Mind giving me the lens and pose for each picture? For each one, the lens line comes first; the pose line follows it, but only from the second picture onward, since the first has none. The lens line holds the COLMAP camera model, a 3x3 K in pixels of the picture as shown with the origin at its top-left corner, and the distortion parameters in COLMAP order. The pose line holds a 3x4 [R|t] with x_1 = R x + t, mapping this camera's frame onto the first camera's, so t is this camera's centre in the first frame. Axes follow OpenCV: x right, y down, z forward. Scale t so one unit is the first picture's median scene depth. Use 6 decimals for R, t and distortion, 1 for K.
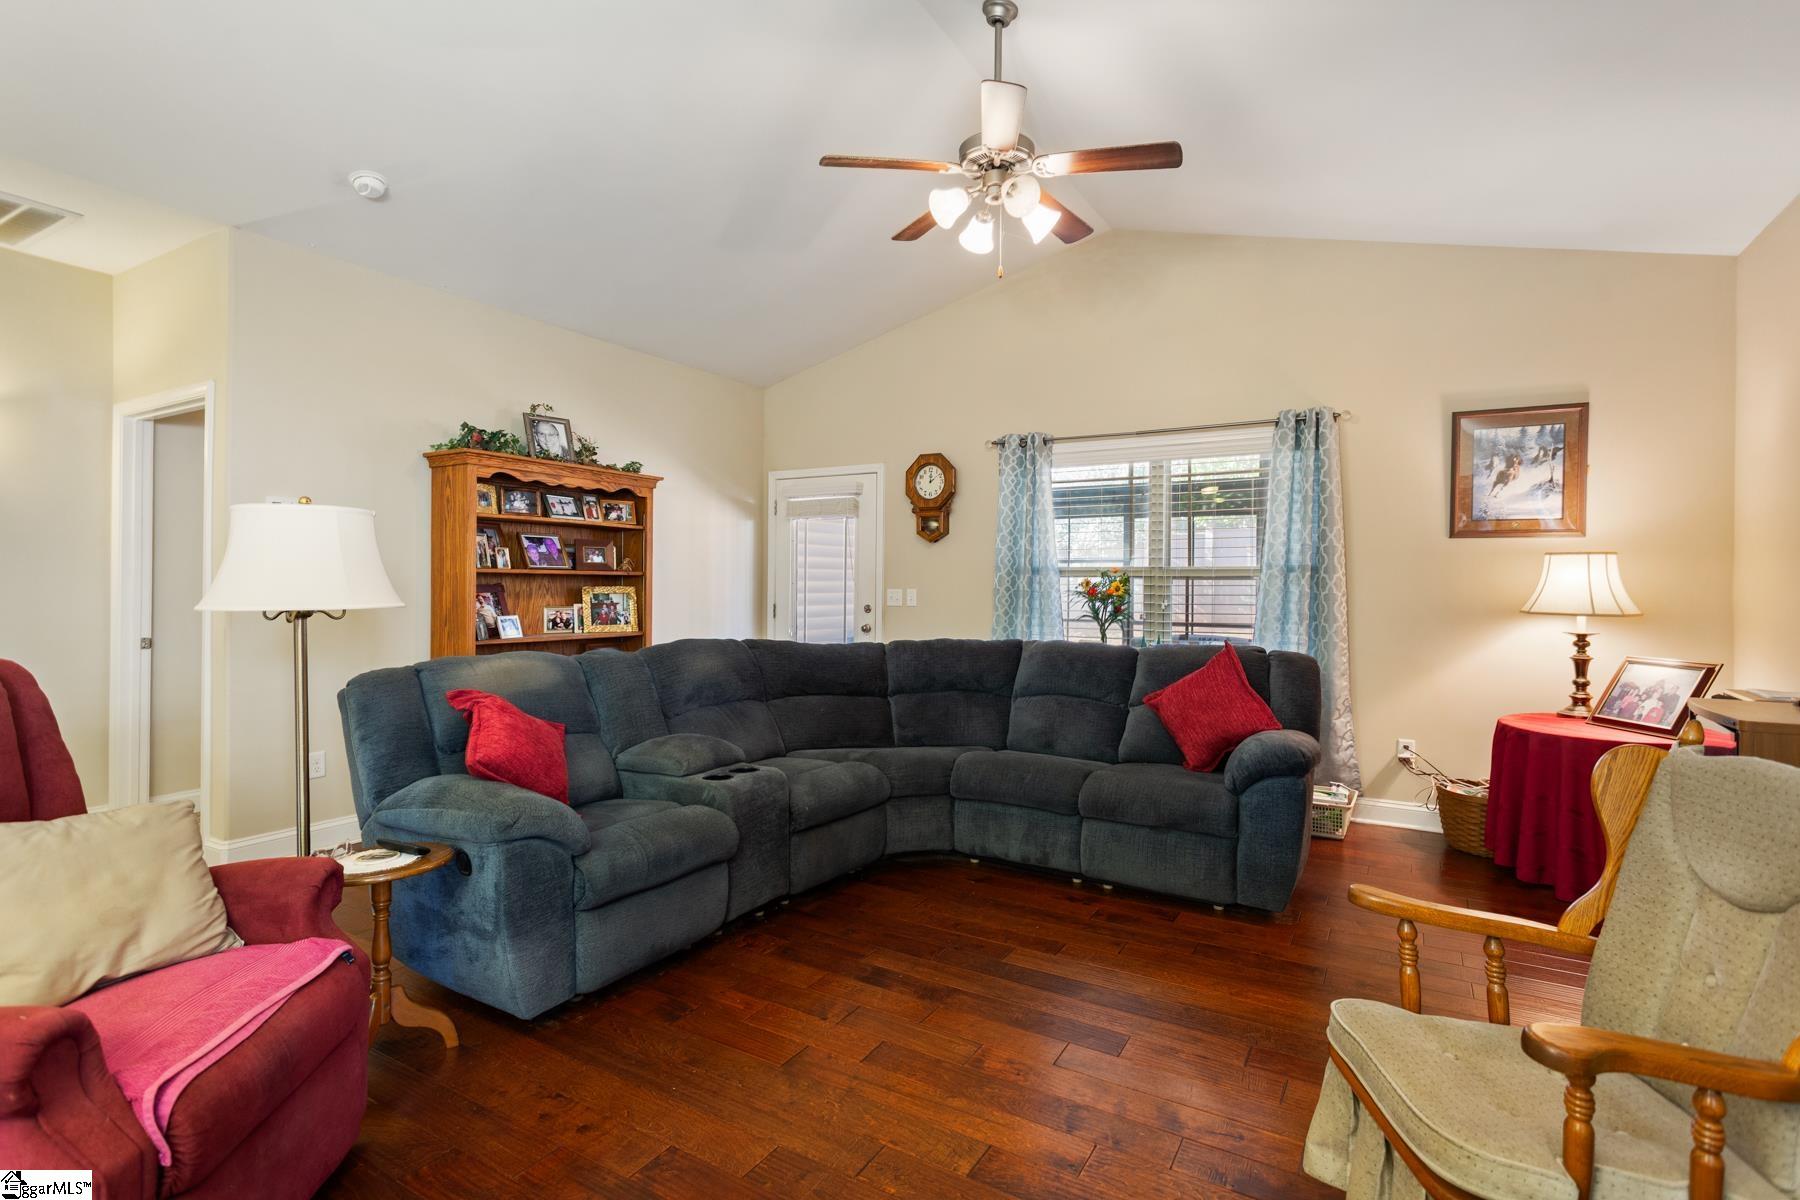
lens RADIAL K [[876.1, 0, 895.2], [0, 876.1, 582.1], [0, 0, 1]] dist [0.008257, 0.001947]
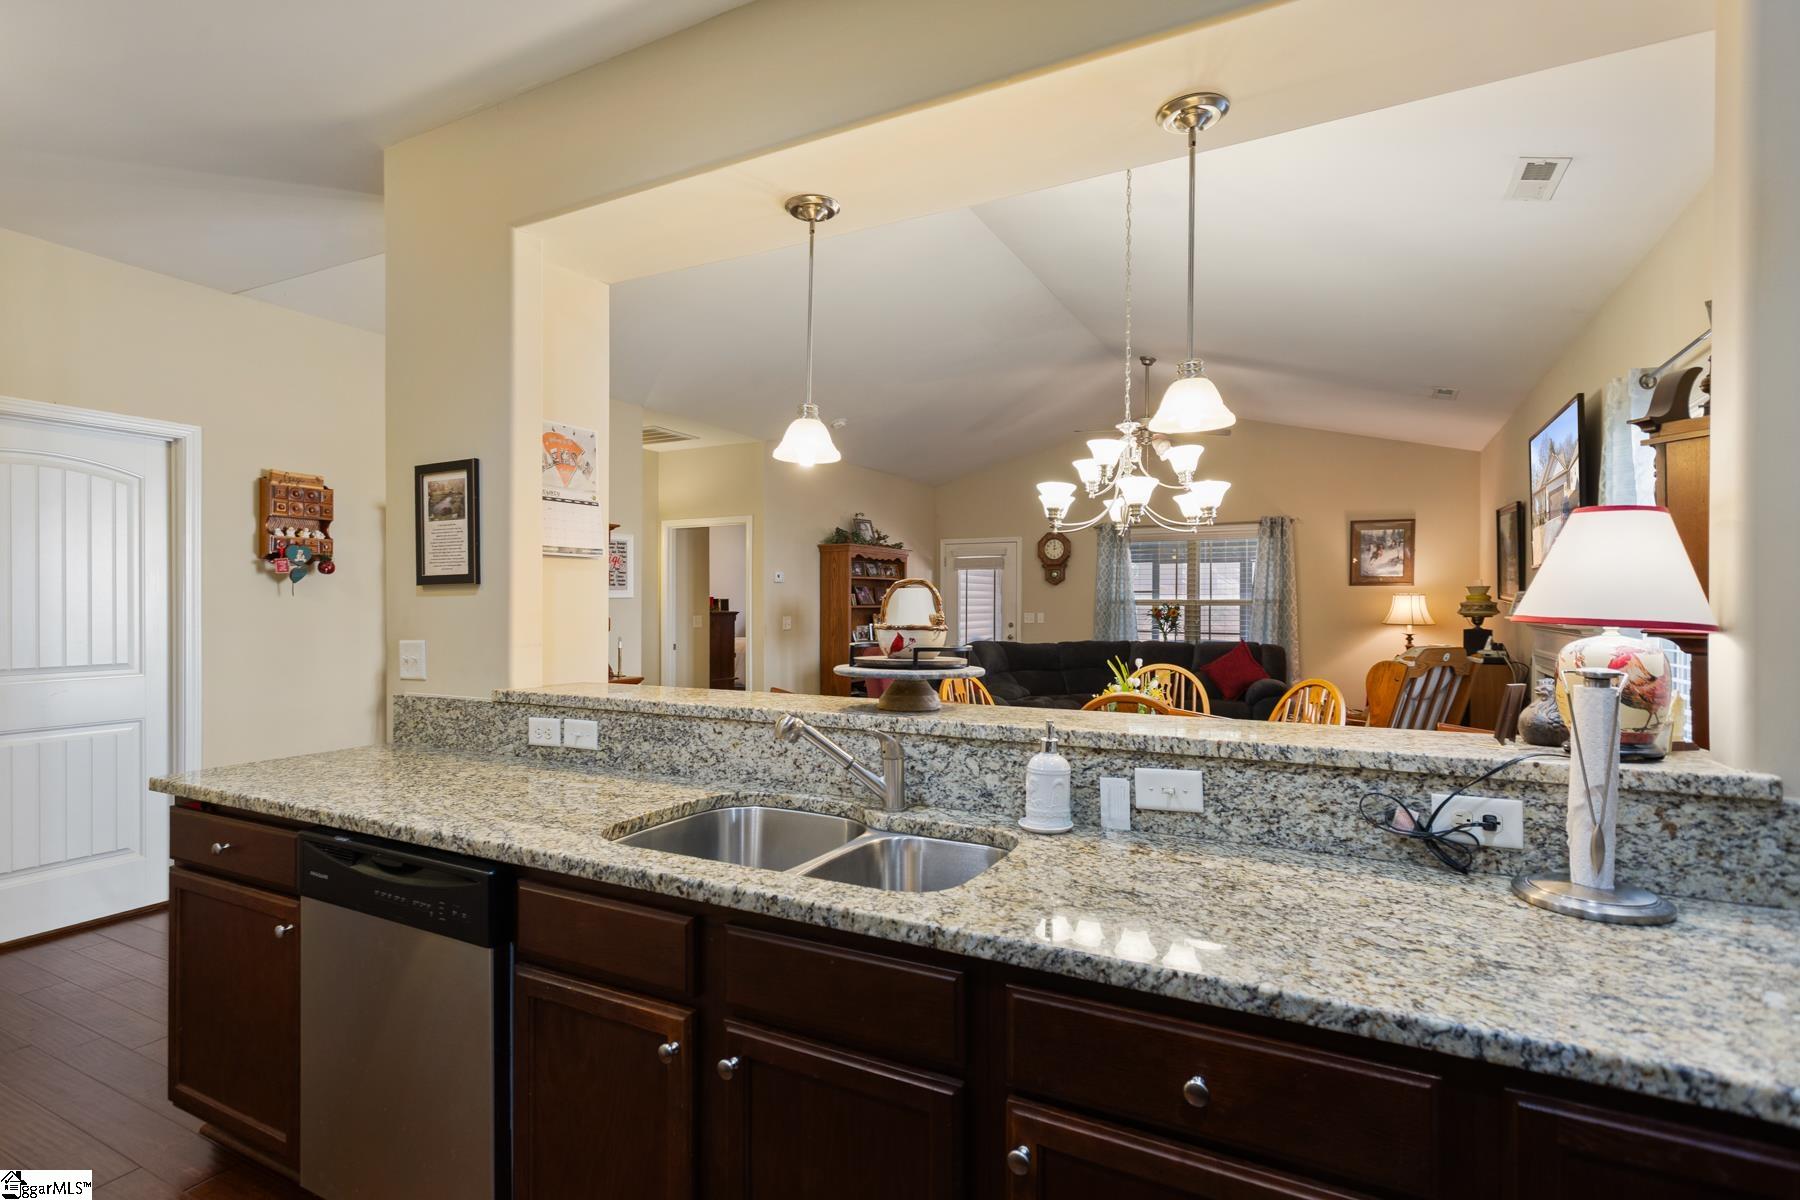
lens RADIAL K [[876.1, 0, 894.0], [0, 876.1, 605.5], [0, 0, 1]] dist [0.008257, 0.001947]
pose [[0.998741, -0.008410, 0.049451, -0.445022], [0.008032, 0.999937, 0.007839, -0.027952], [-0.049514, -0.007432, 0.998746, -0.840113]]
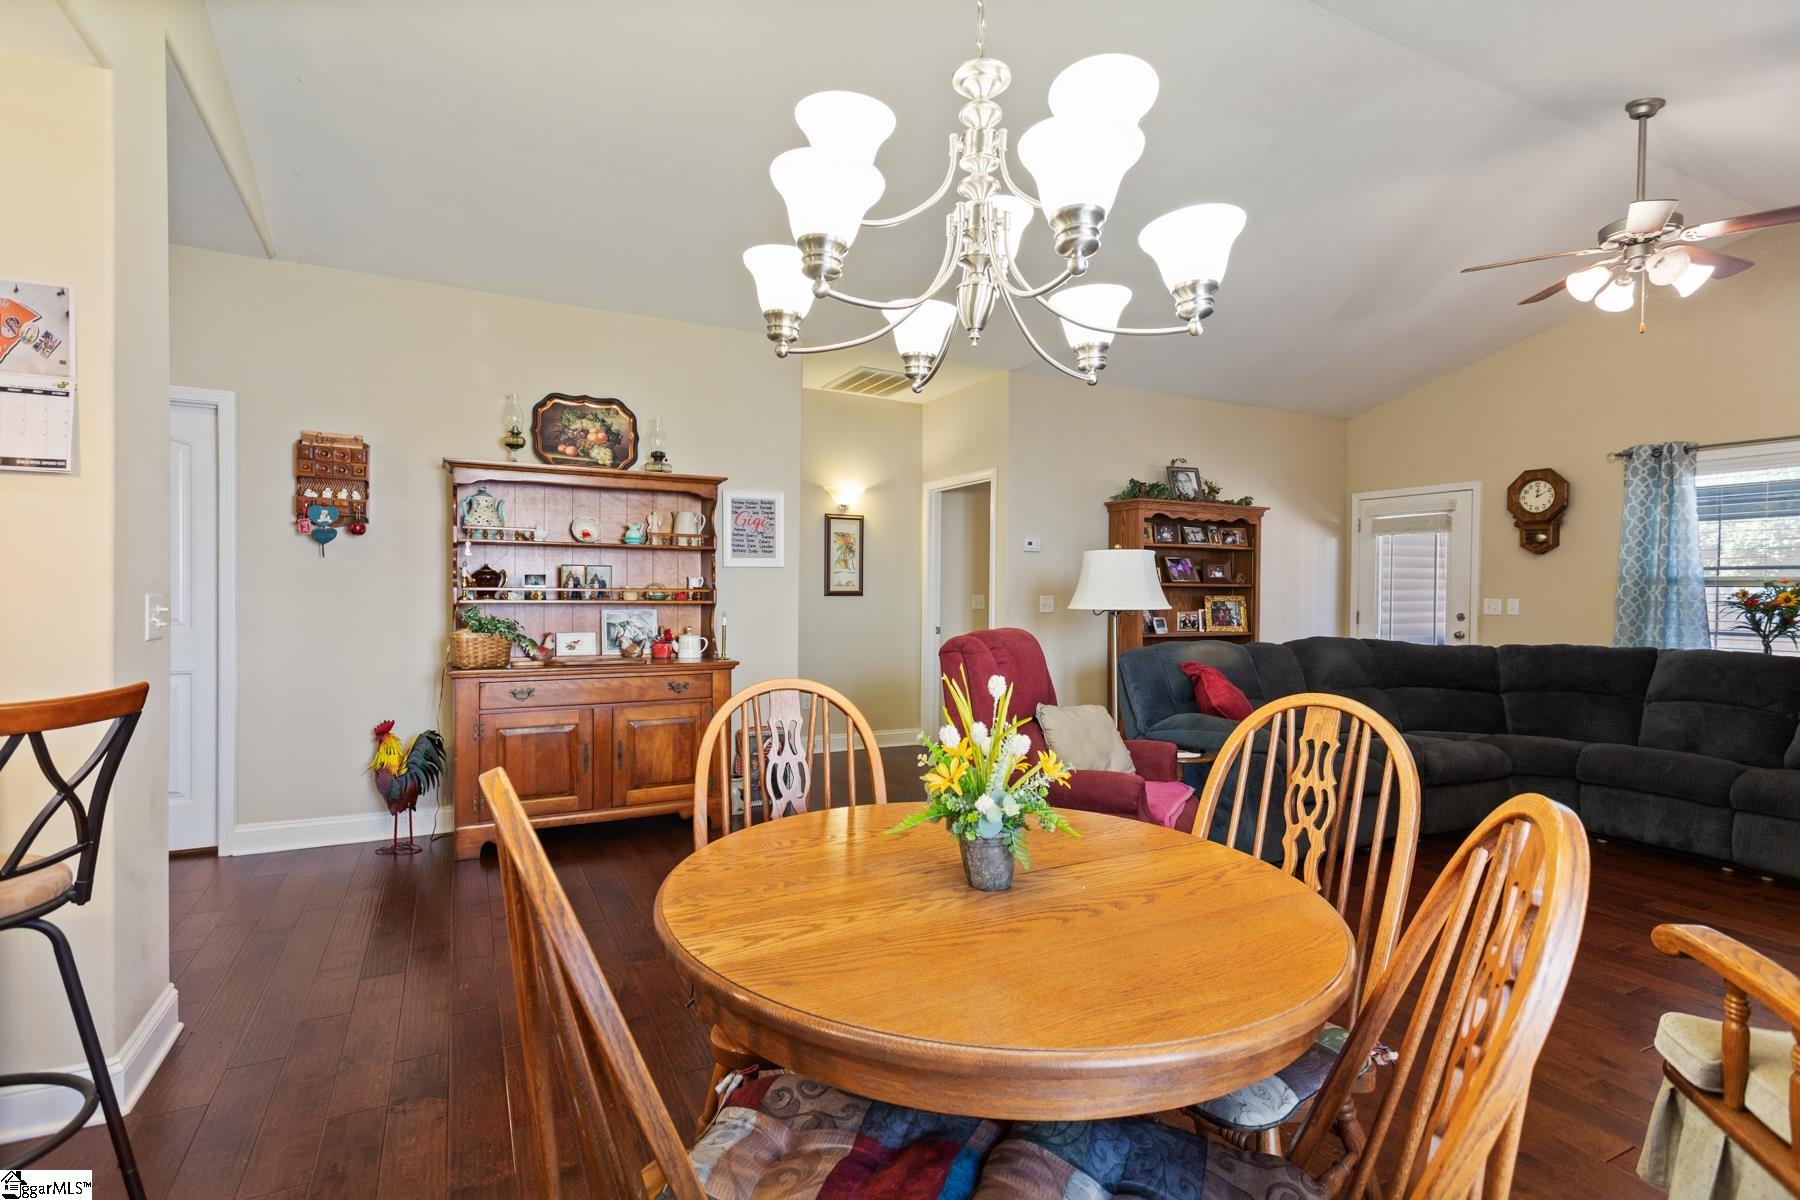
lens RADIAL K [[876.1, 0, 887.8], [0, 876.1, 599.4], [0, 0, 1]] dist [0.008257, 0.001947]
pose [[0.849005, 0.004815, -0.528362, -0.078186], [0.000647, 0.999948, 0.010153, -0.003349], [0.528384, -0.008961, 0.848958, -0.379789]]
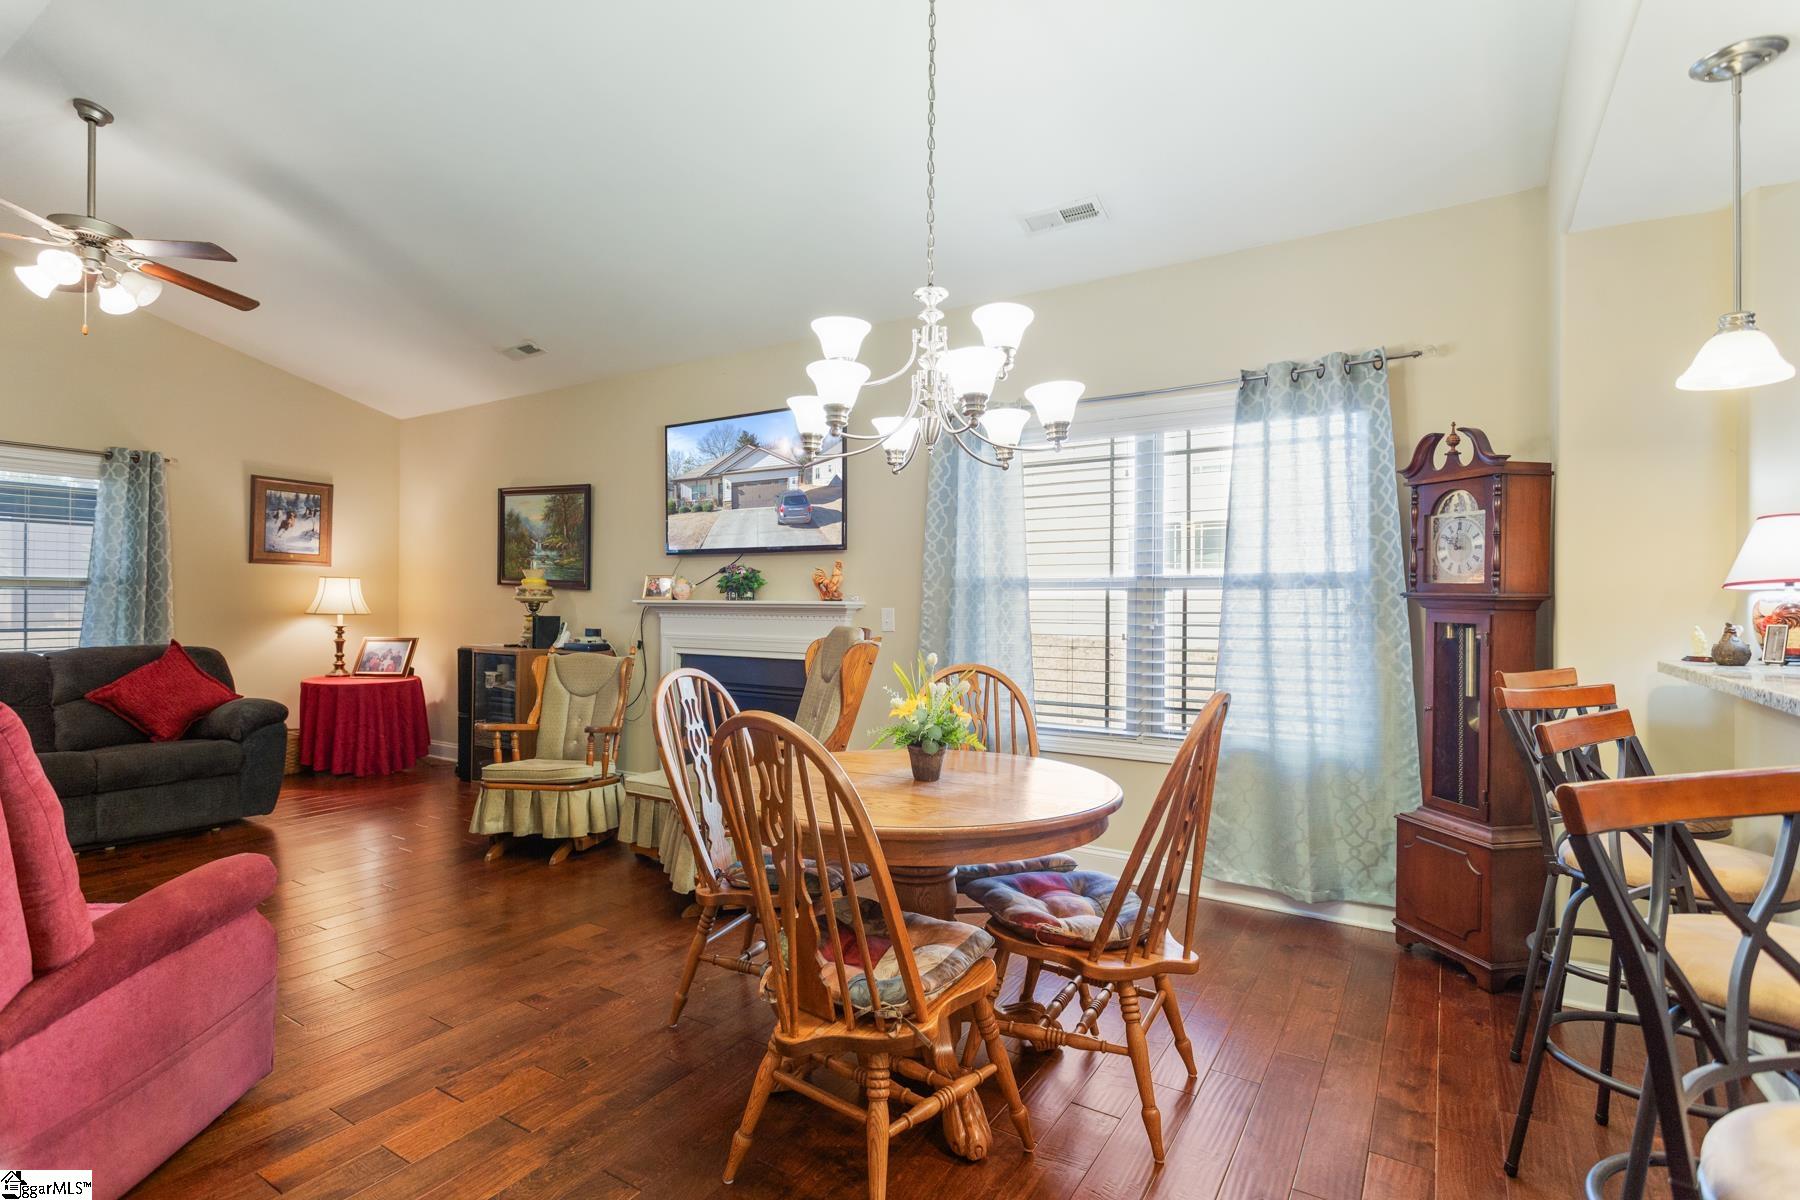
lens RADIAL K [[876.1, 0, 889.9], [0, 876.1, 604.8], [0, 0, 1]] dist [0.008257, 0.001947]
pose [[0.048364, -0.008229, 0.998796, -0.702406], [-0.010624, 0.999905, 0.008752, -0.005680], [-0.998773, -0.011035, 0.048272, -0.095597]]
